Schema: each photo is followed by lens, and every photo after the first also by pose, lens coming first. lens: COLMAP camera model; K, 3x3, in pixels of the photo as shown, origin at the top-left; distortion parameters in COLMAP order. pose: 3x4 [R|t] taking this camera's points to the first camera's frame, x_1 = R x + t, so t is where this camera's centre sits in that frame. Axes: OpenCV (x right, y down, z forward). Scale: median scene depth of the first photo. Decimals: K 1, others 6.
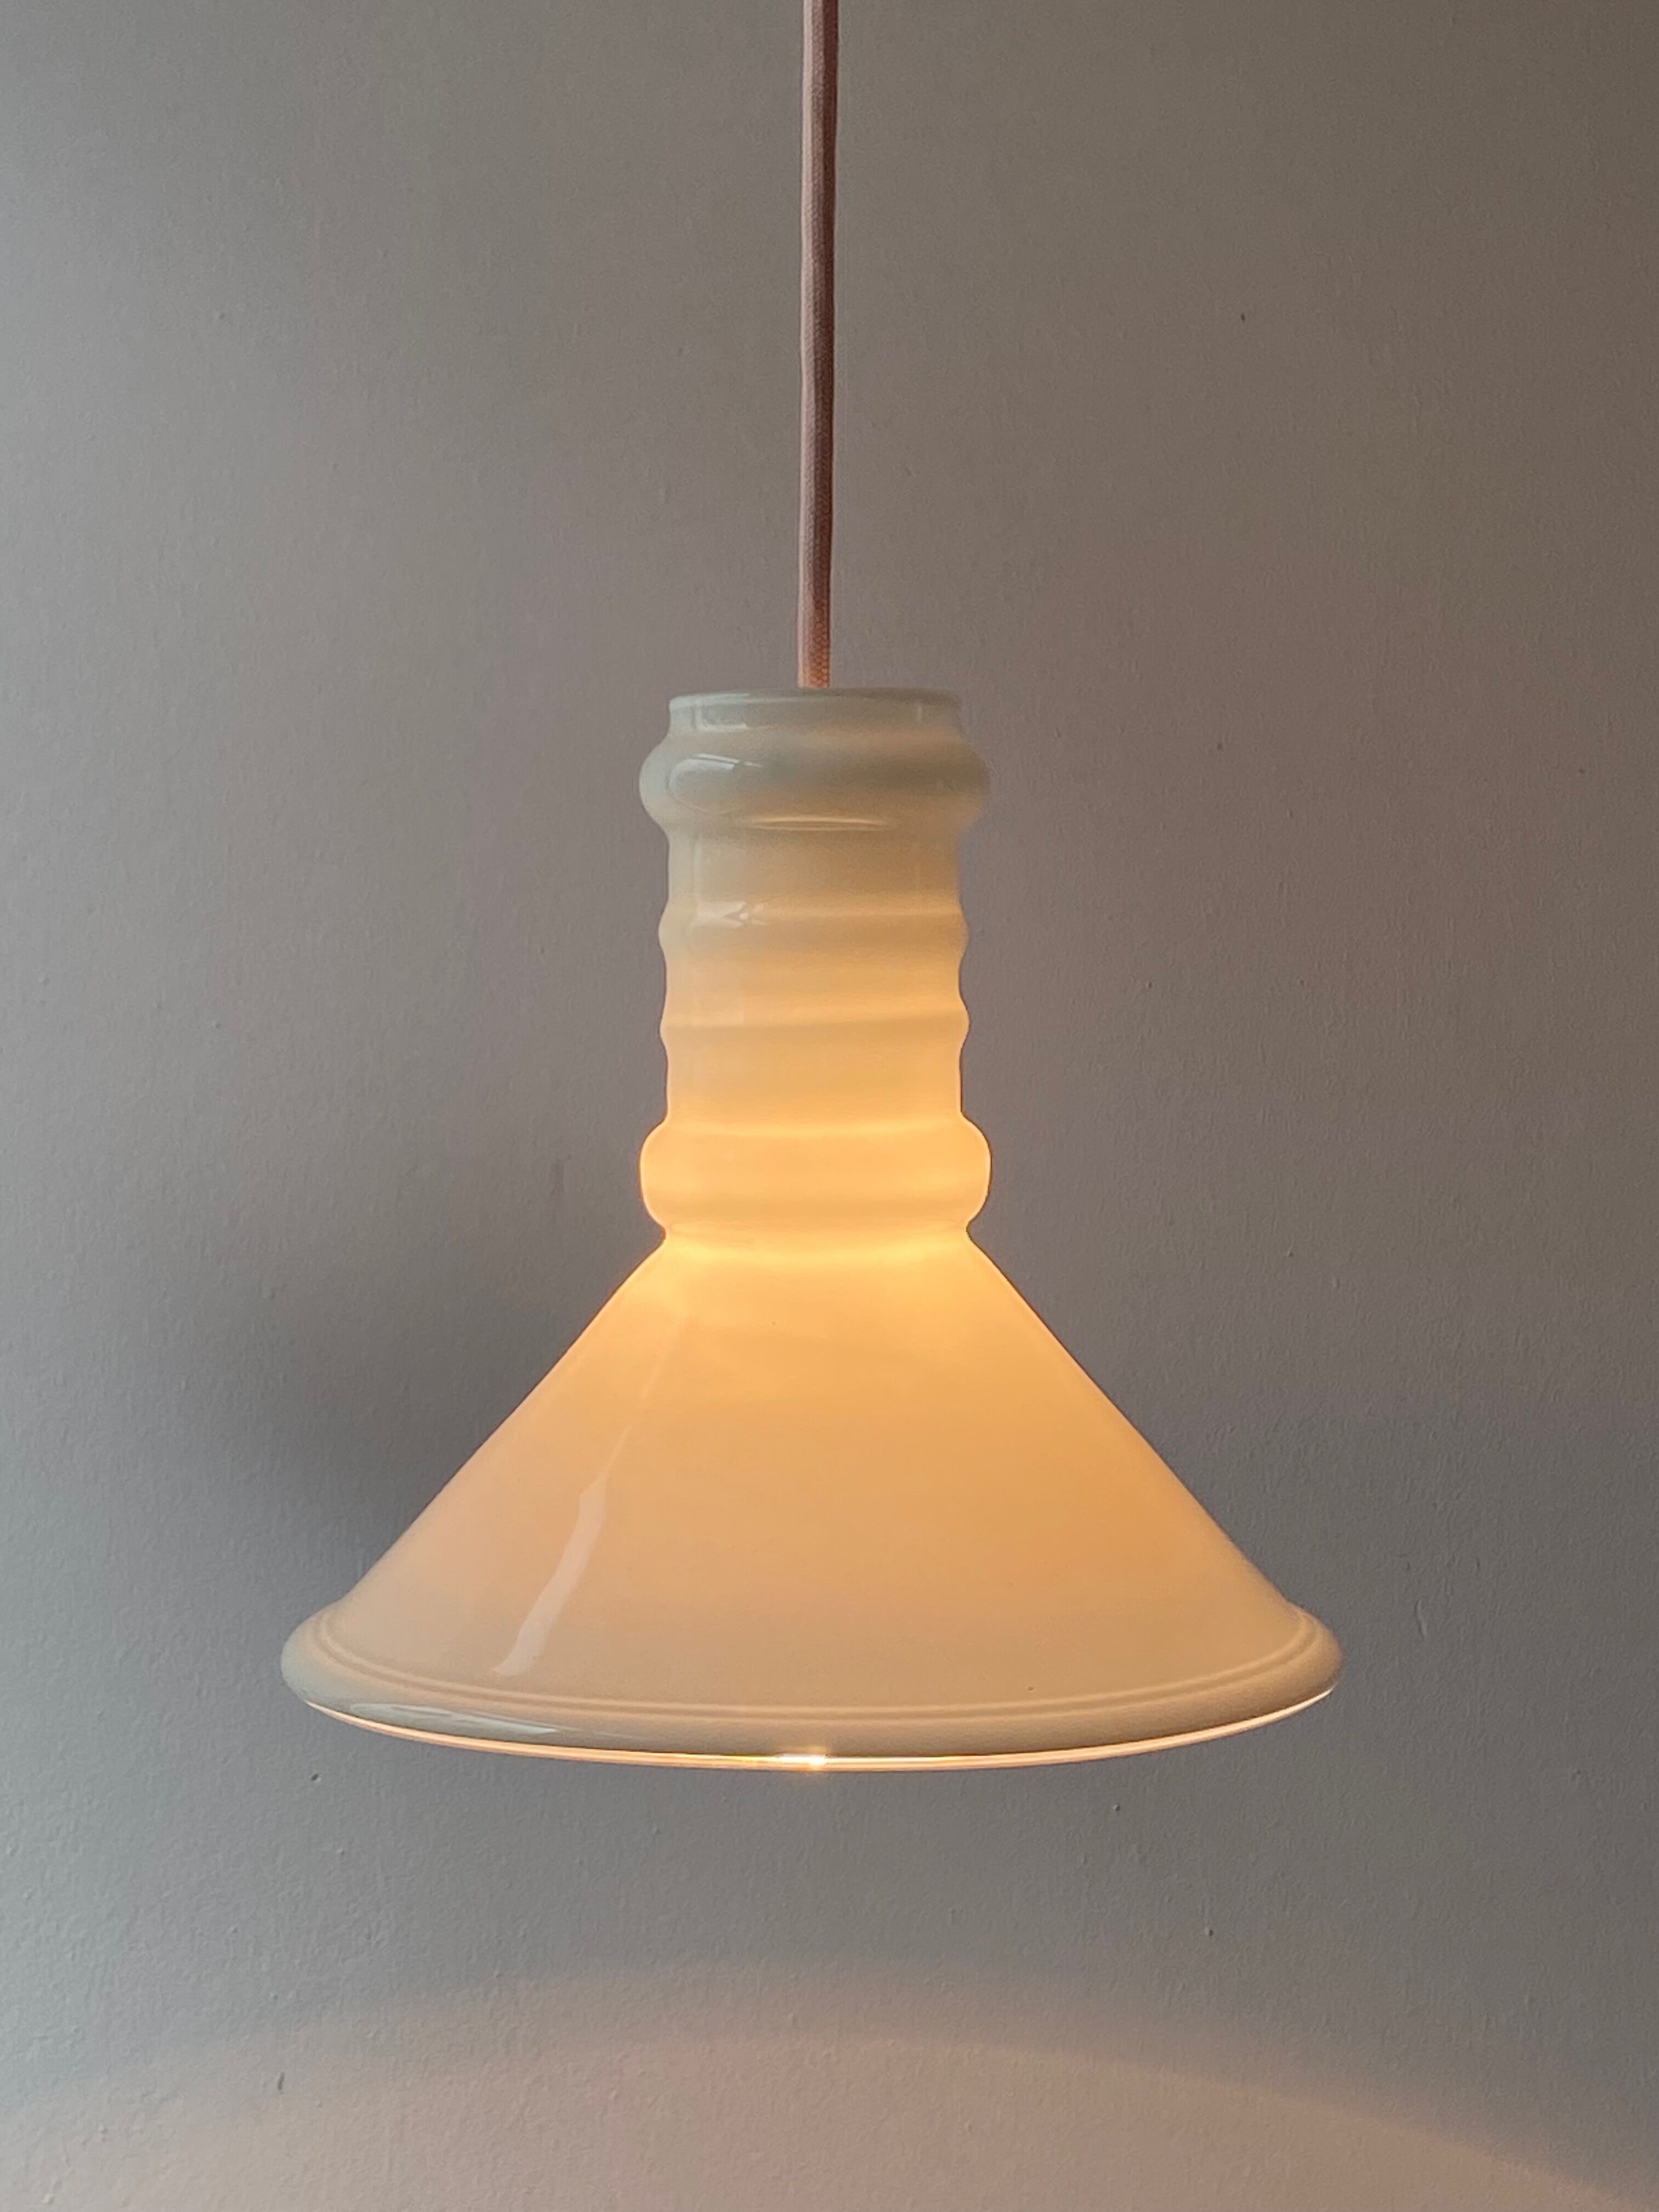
lens RADIAL K [[4194.6, 0, 829.5], [0, 4194.6, 1106.0], [0, 0, 1]] dist [0.271713, -0.135519]
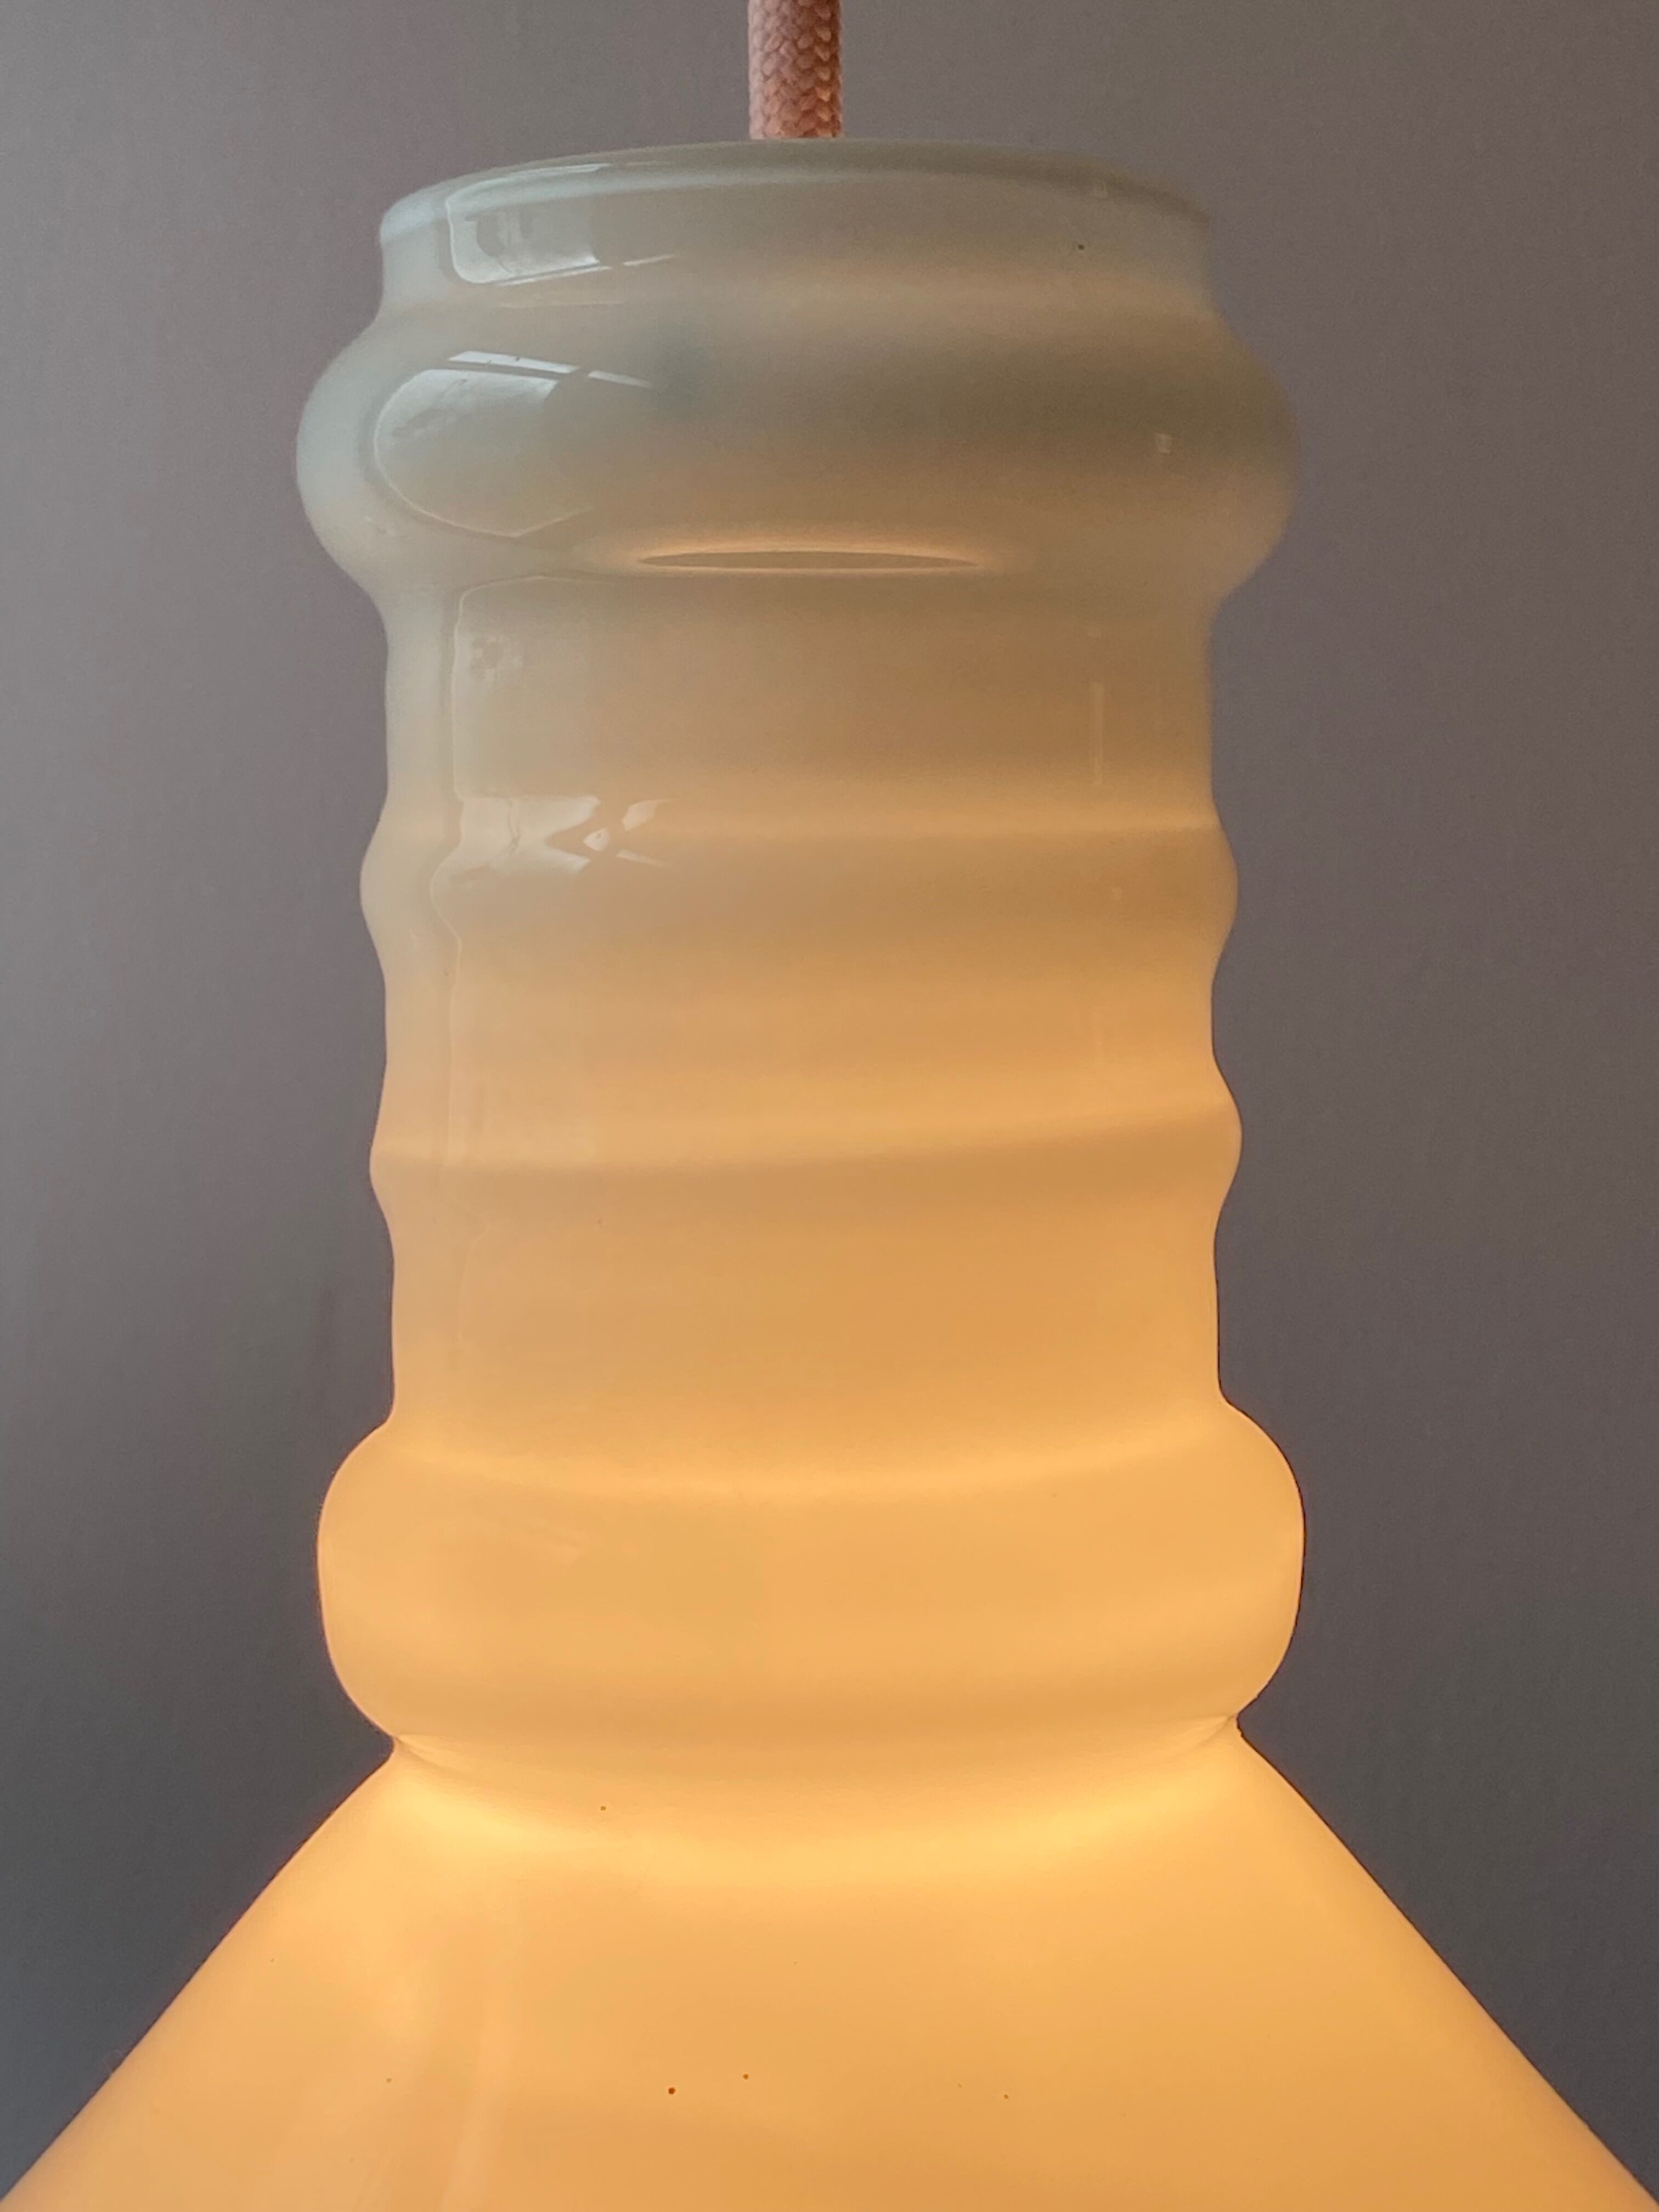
lens RADIAL K [[4113.1, 0, 829.5], [0, 4113.1, 1106.0], [0, 0, 1]] dist [0.310337, 0.025867]
pose [[0.999954, -0.004162, -0.008683, 0.001384], [0.004269, 0.999914, 0.012395, -0.027567], [0.008631, -0.012431, 0.999885, 0.663141]]
